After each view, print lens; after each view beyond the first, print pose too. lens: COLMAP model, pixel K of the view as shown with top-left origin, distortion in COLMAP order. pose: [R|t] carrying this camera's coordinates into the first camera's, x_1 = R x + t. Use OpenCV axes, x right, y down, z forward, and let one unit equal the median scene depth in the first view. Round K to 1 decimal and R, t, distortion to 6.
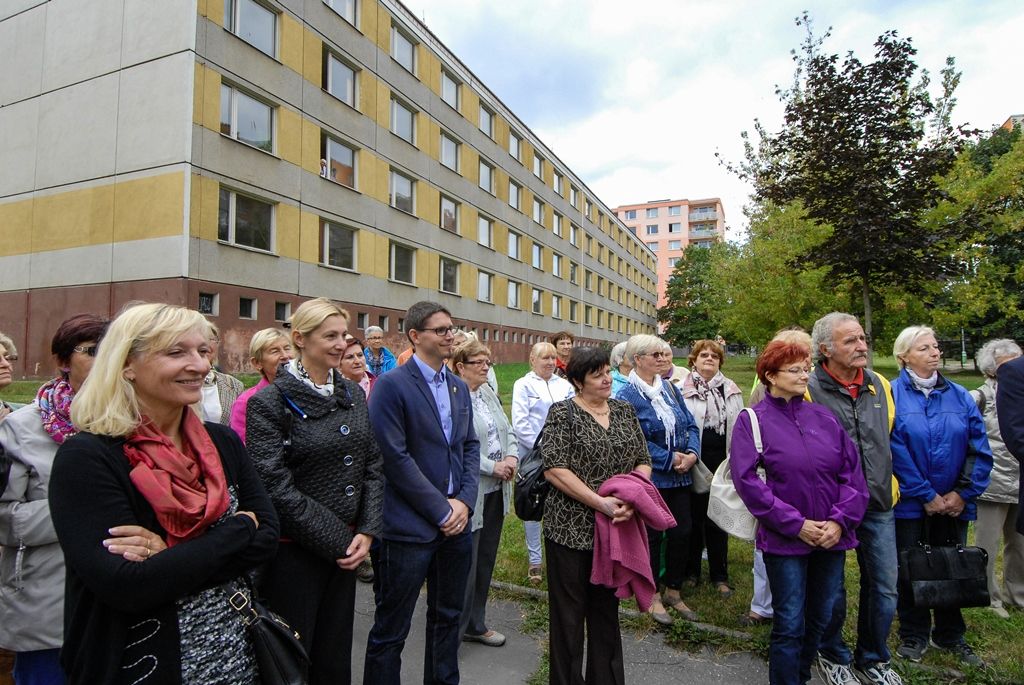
lens RADIAL K [[564.0, 0, 540.0], [0, 564.0, 348.6], [0, 0, 1]] dist [-0.001304, -0.019410]
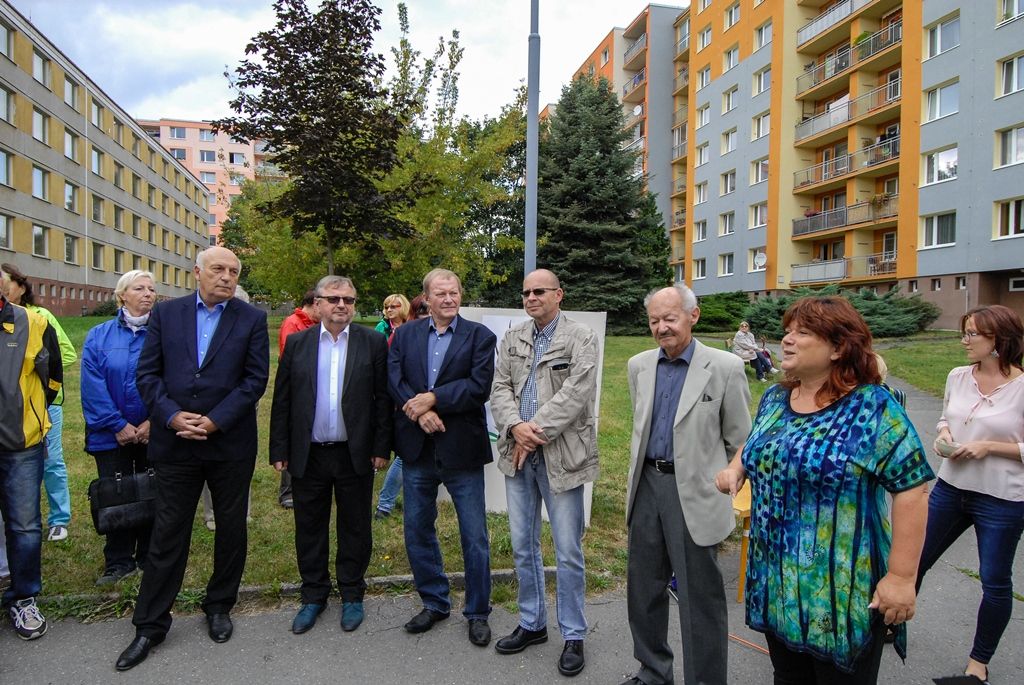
lens RADIAL K [[634.7, 0, 519.9], [0, 634.7, 353.1], [0, 0, 1]] dist [-0.002410, -0.017300]
pose [[0.805268, -0.016760, 0.592674, 0.108650], [-0.025994, 0.997641, 0.063530, 0.005504], [-0.592341, -0.066565, 0.802933, -0.071381]]
